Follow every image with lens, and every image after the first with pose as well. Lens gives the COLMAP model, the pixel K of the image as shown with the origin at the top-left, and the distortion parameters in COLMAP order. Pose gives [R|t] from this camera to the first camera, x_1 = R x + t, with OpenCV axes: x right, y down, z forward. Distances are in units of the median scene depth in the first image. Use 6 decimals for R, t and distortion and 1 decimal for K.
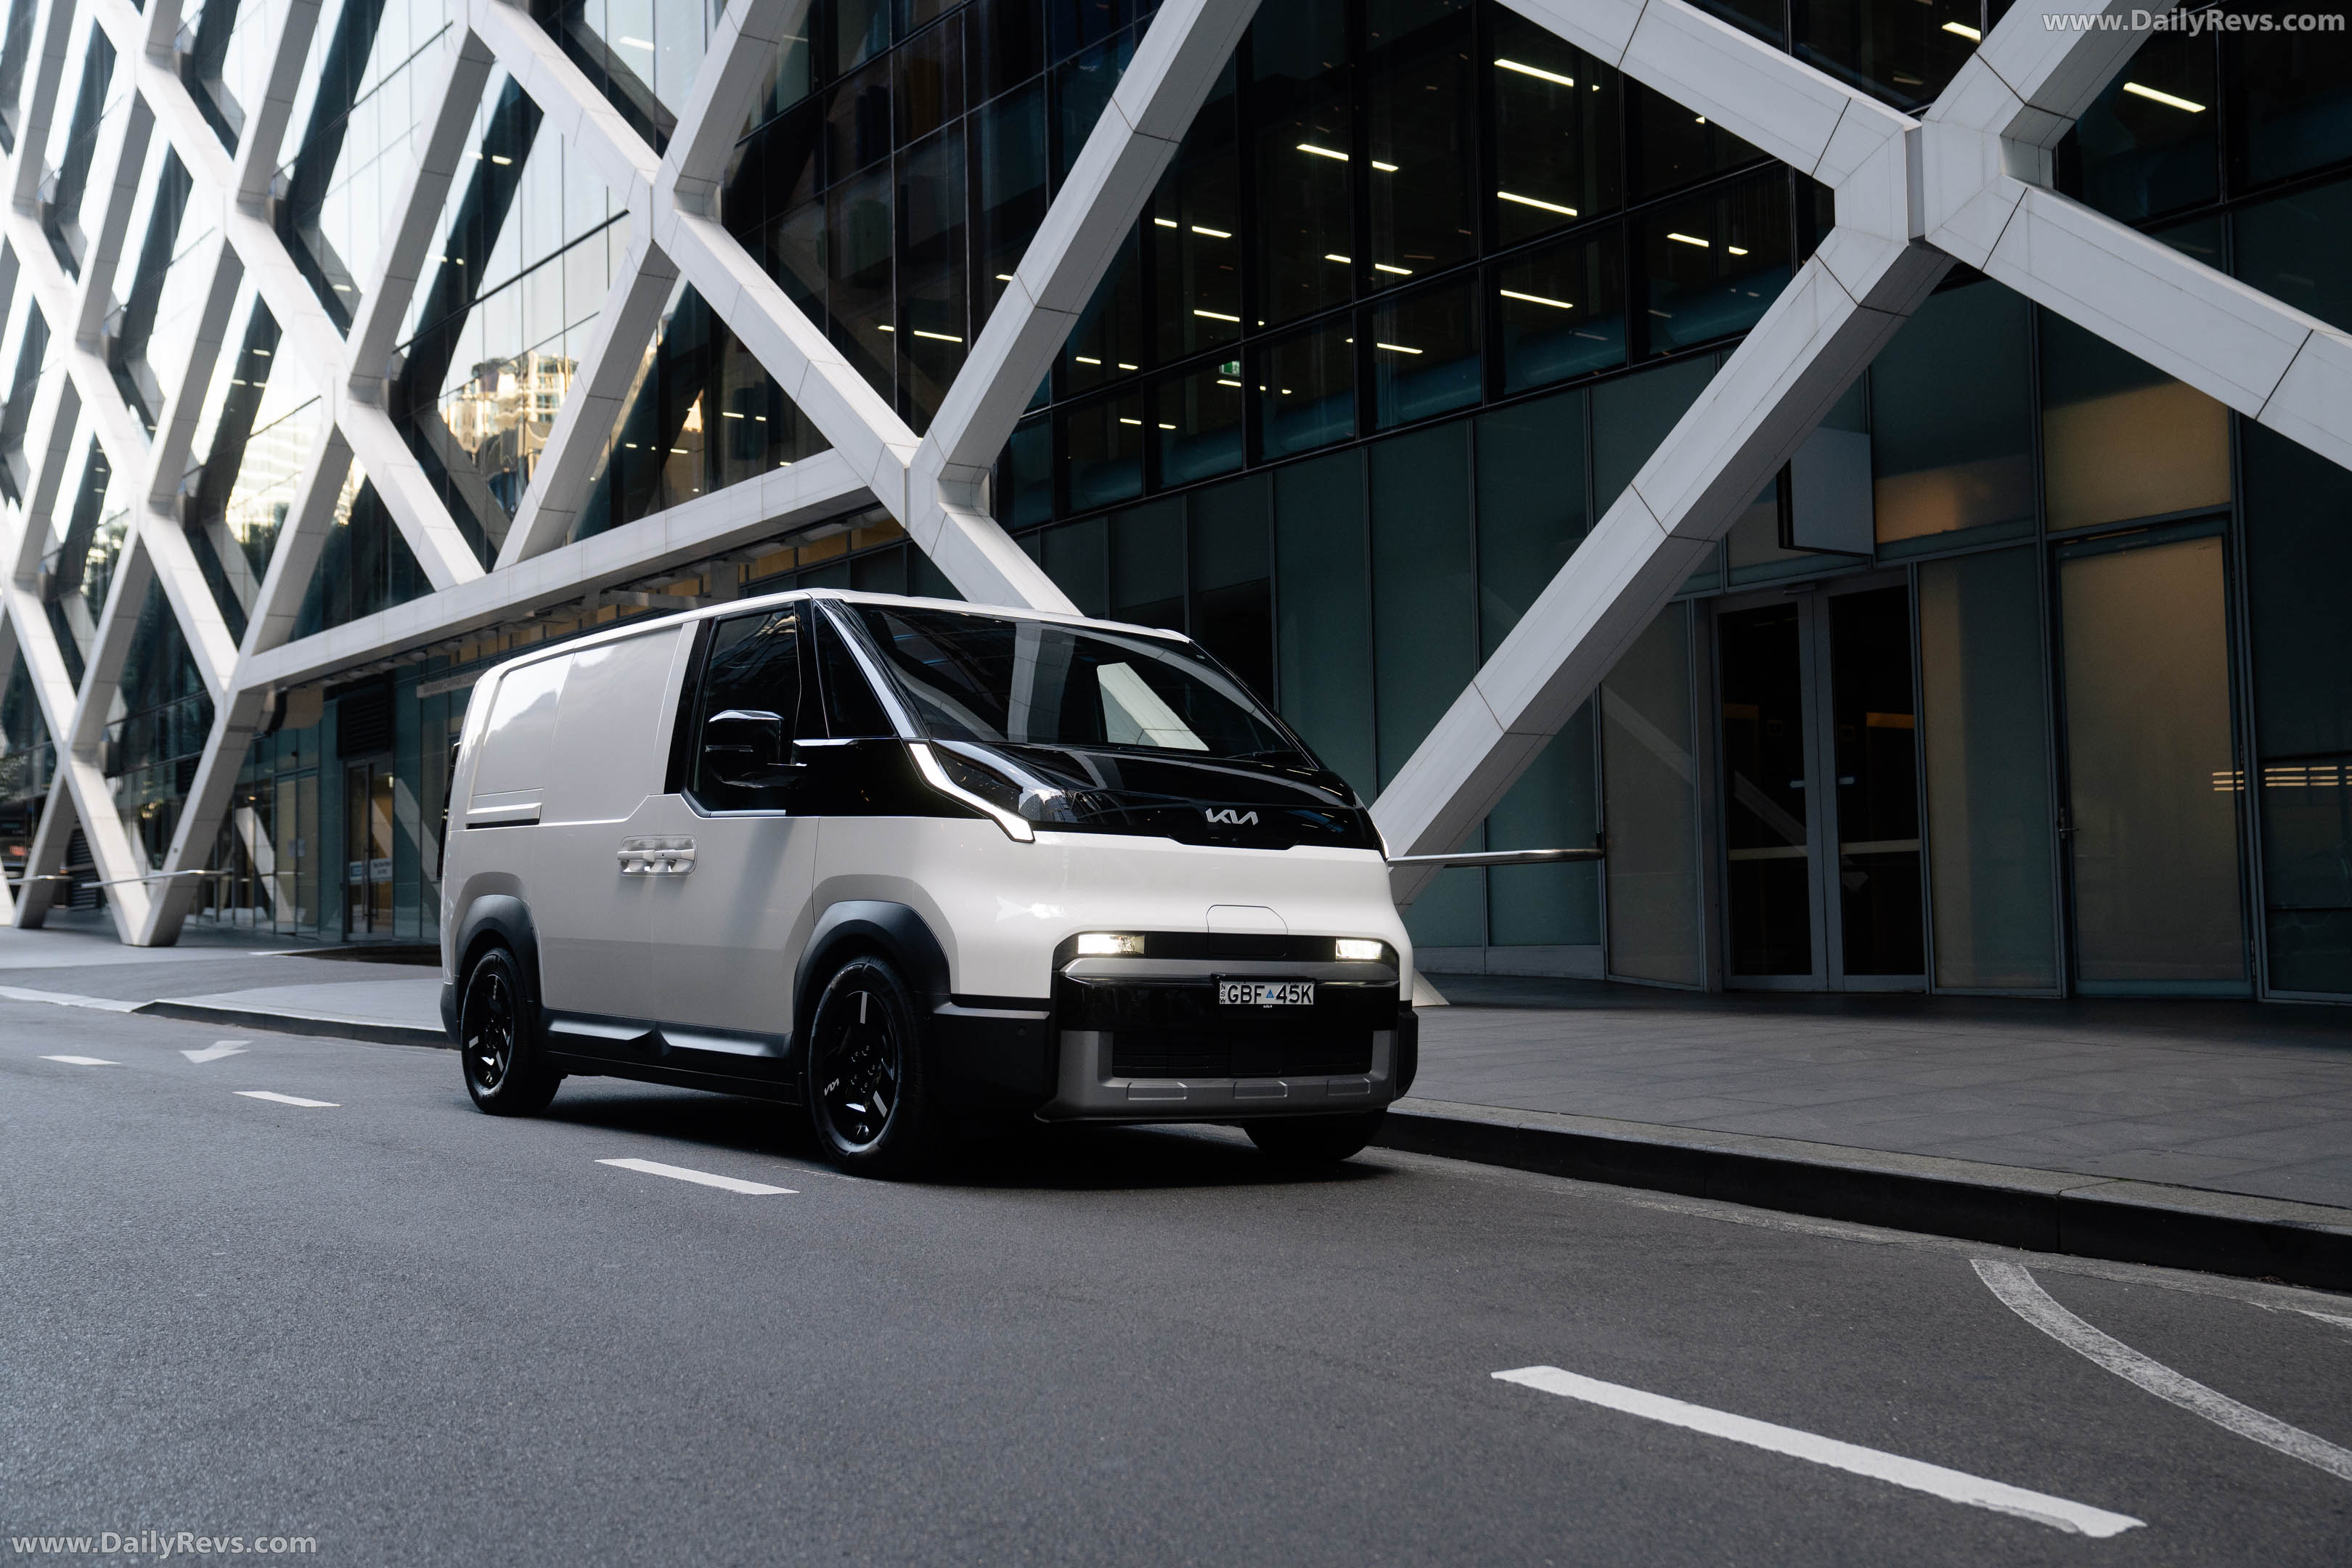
lens RADIAL K [[2363.5, 0, 1176.0], [0, 2363.5, 784.0], [0, 0, 1]] dist [-0.001760, 0.095688]
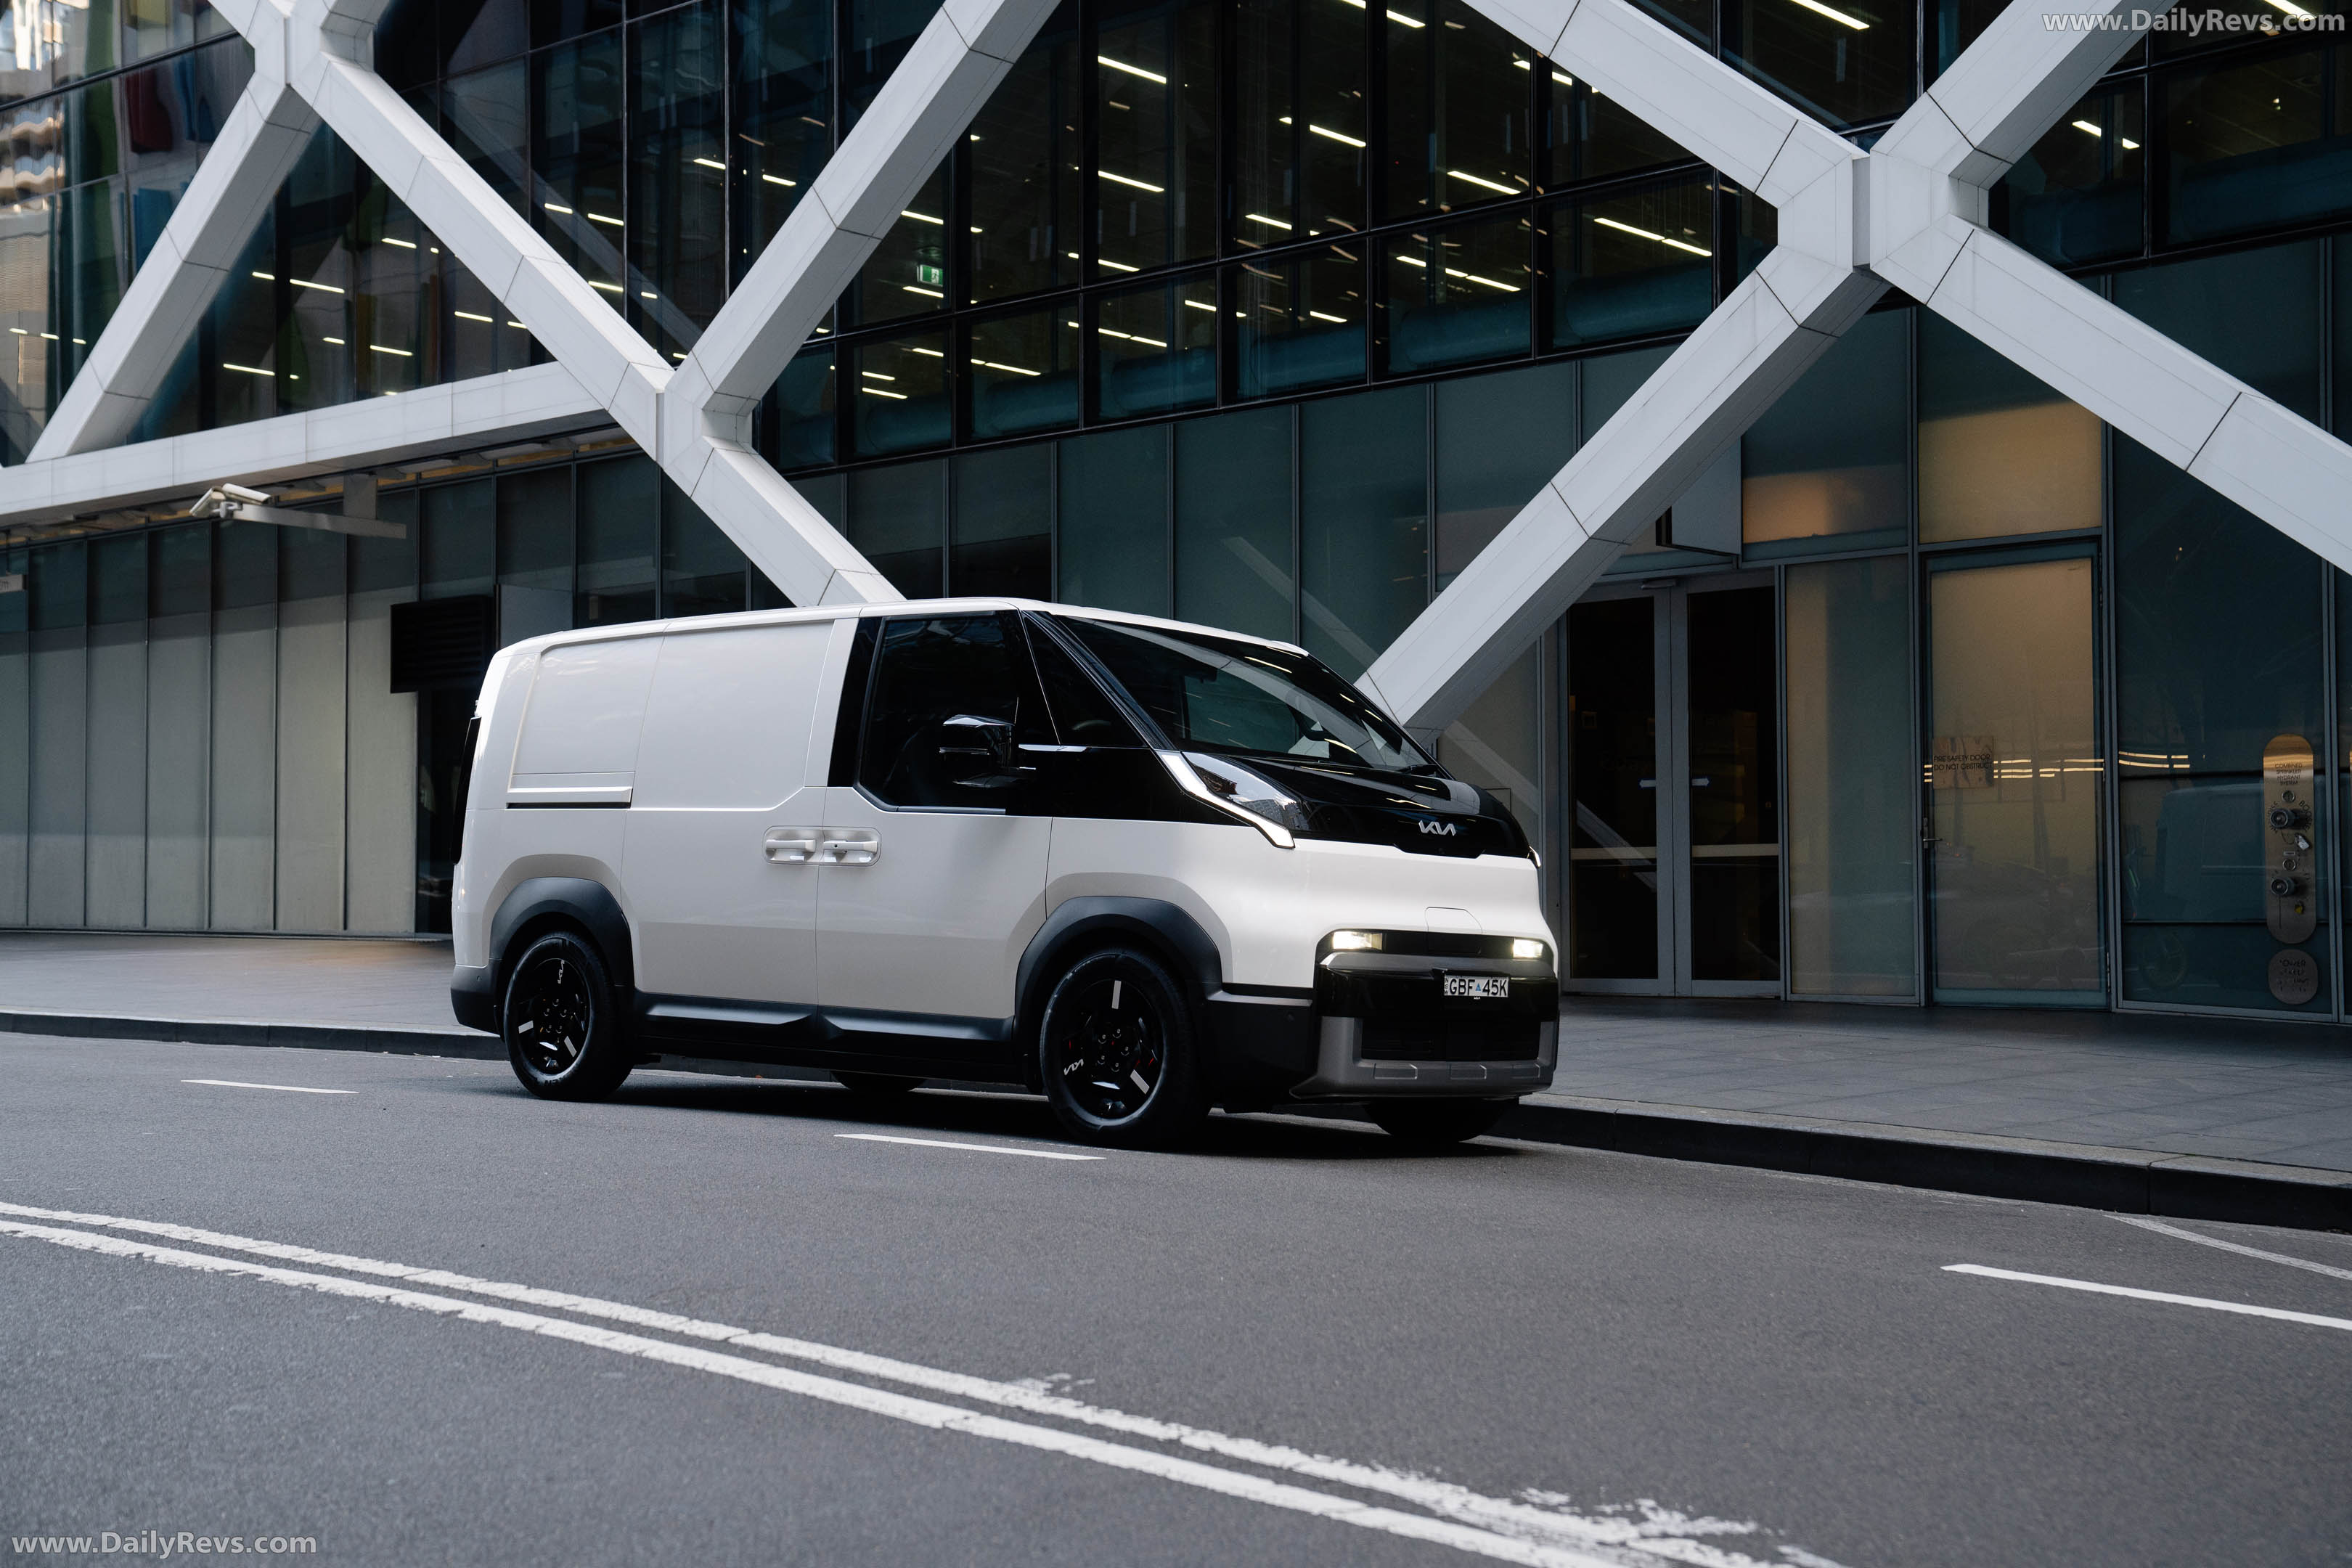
lens RADIAL K [[2966.9, 0, 1176.0], [0, 2966.9, 784.0], [0, 0, 1]] dist [0.091237, 0.008552]
pose [[0.978319, 0.028226, 0.205170, -0.224910], [-0.031679, 0.999406, 0.013563, -0.012924], [-0.204665, -0.019769, 0.978632, -0.202699]]
